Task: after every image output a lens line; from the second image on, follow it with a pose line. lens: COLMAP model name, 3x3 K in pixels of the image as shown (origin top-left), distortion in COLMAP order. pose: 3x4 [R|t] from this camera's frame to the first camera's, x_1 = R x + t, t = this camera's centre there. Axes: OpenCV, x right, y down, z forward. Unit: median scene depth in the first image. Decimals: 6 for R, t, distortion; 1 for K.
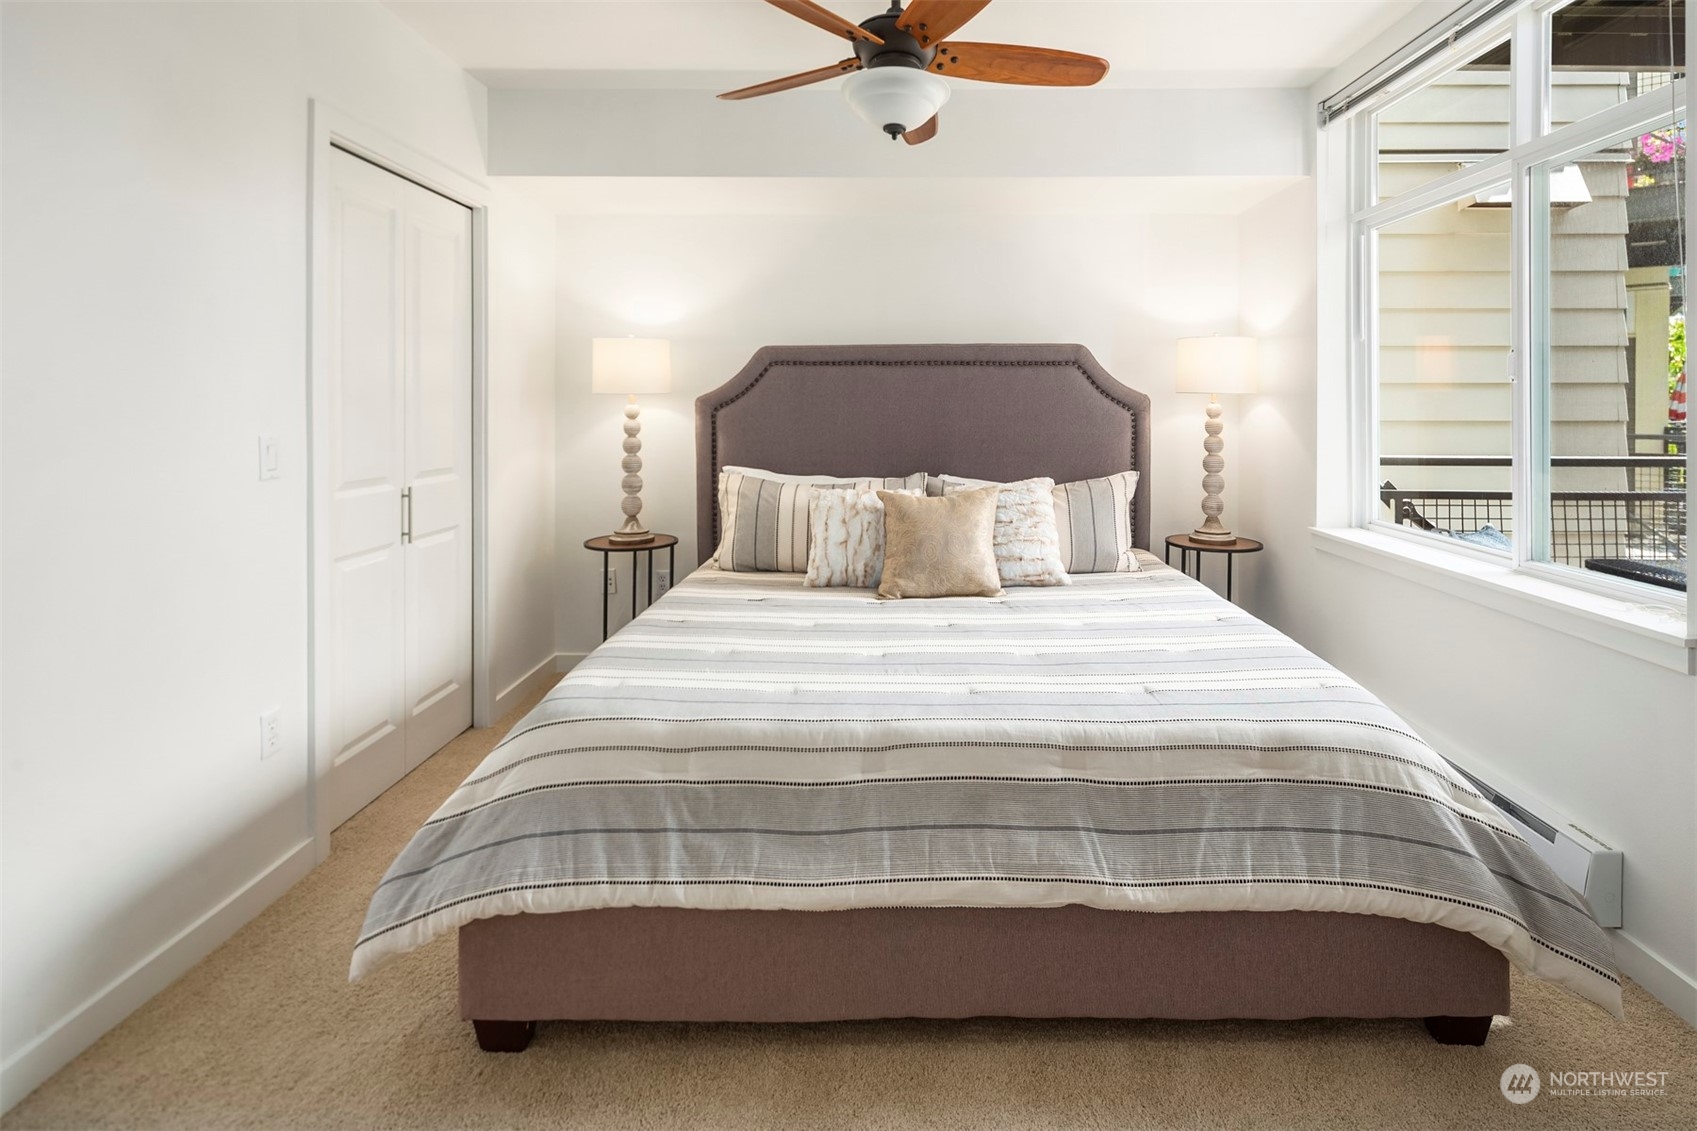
lens RADIAL K [[826.1, 0, 885.6], [0, 826.1, 403.4], [0, 0, 1]] dist [0.004596, -0.003449]
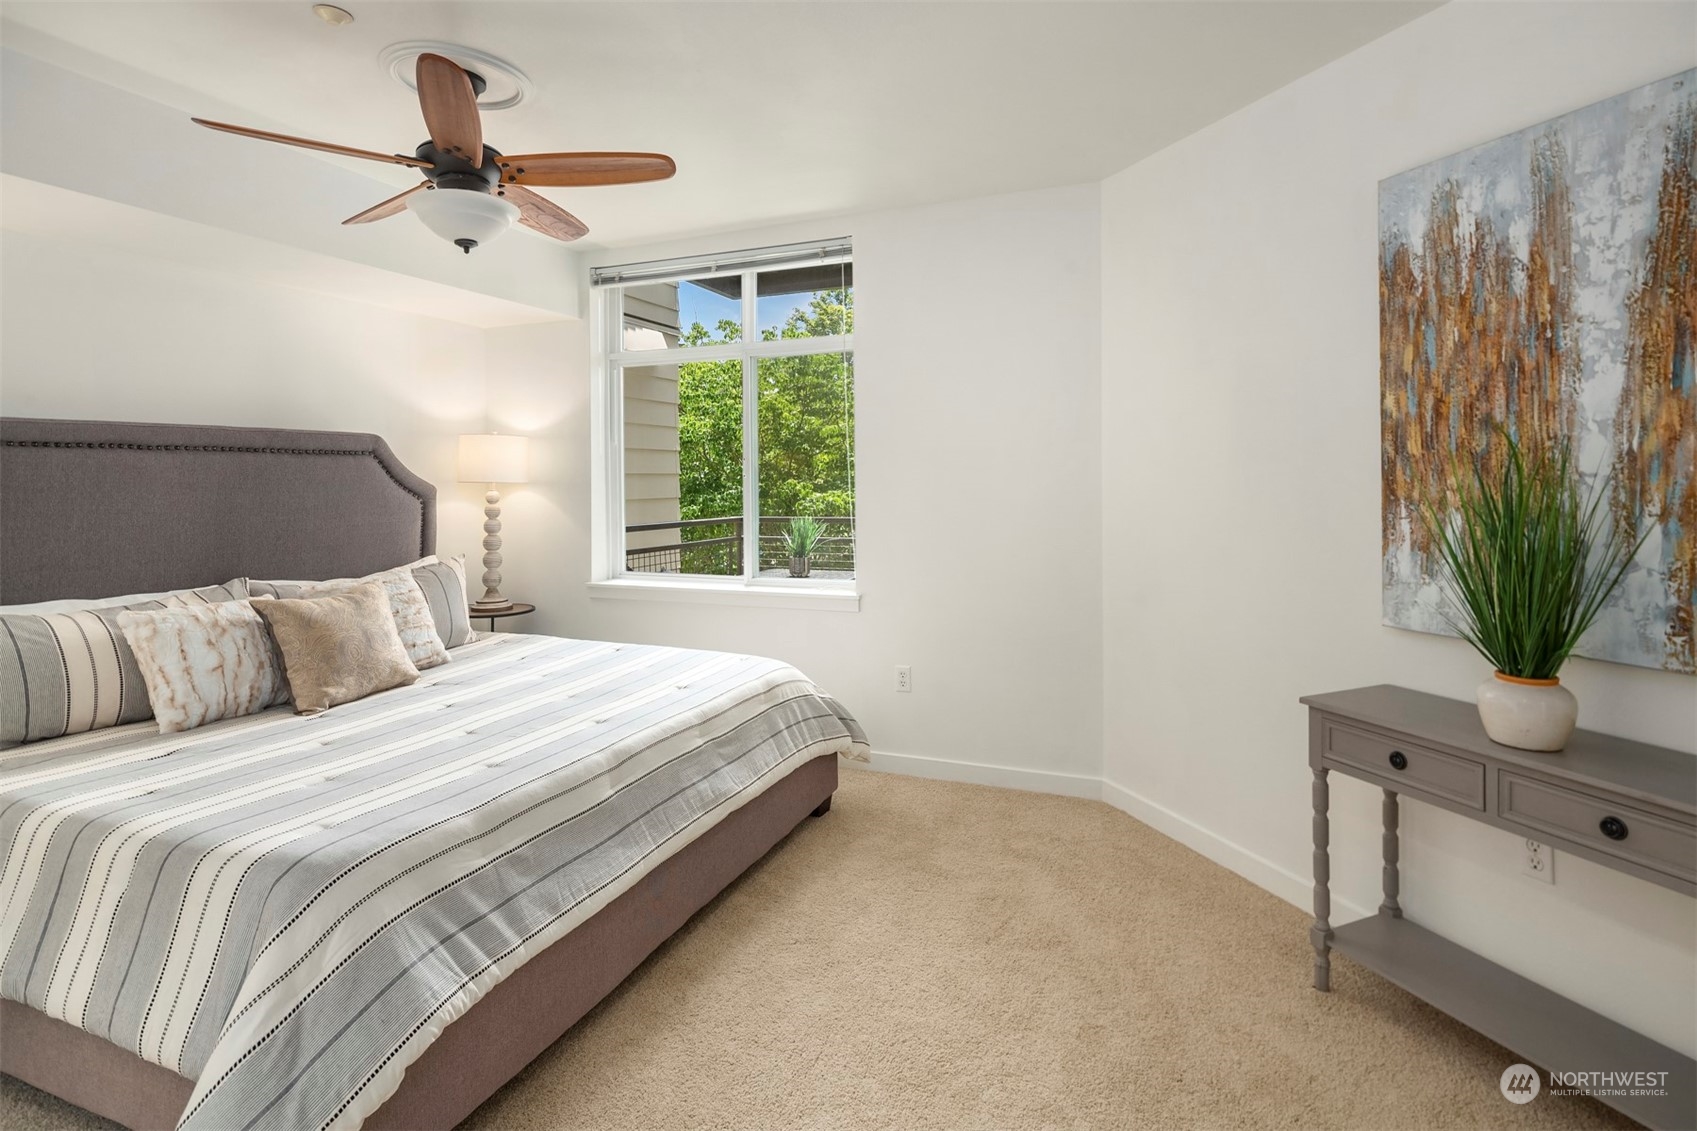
lens RADIAL K [[825.8, 0, 879.0], [0, 825.8, 478.1], [0, 0, 1]] dist [0.004465, -0.003595]
pose [[0.354735, -0.002800, 0.934963, -0.571619], [0.008959, 0.999960, -0.000405, -0.014862], [-0.934924, 0.008520, 0.354746, 0.083374]]
